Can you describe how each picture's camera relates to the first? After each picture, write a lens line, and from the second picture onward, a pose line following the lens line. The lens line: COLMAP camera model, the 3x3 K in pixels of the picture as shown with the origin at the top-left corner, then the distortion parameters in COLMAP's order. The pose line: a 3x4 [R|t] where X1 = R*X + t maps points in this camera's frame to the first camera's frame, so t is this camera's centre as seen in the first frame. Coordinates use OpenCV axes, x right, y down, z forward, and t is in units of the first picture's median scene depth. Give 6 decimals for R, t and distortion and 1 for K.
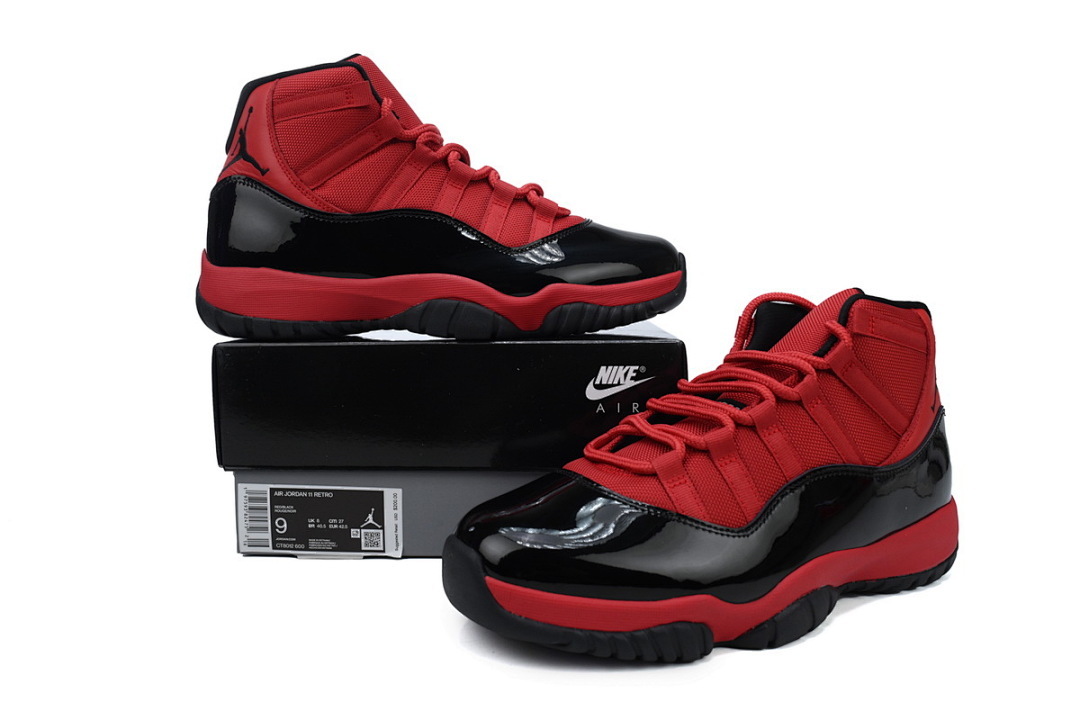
lens RADIAL K [[854.3, 0, 540.9], [0, 854.3, 359.2], [0, 0, 1]] dist [-0.028854, -0.000317]
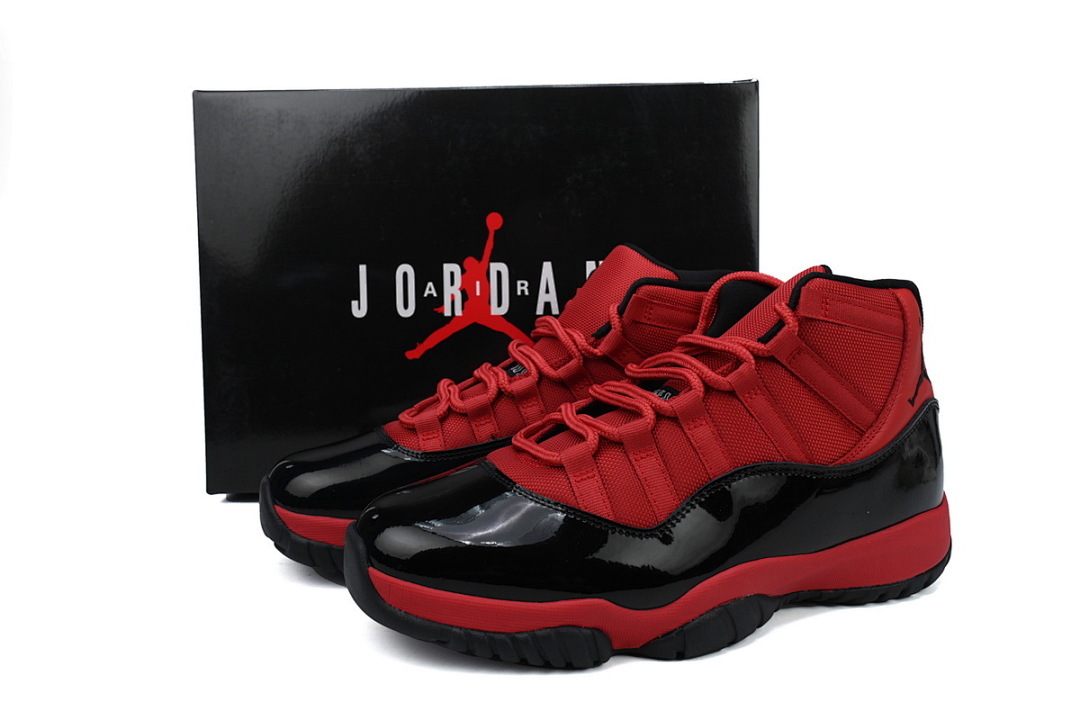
lens RADIAL K [[854.3, 0, 540.2], [0, 854.3, 362.9], [0, 0, 1]] dist [-0.028854, -0.000317]
pose [[0.987174, 0.010330, -0.159314, 0.244582], [-0.005709, 0.999550, 0.029439, -0.006871], [0.159546, -0.028152, 0.986789, 0.069180]]
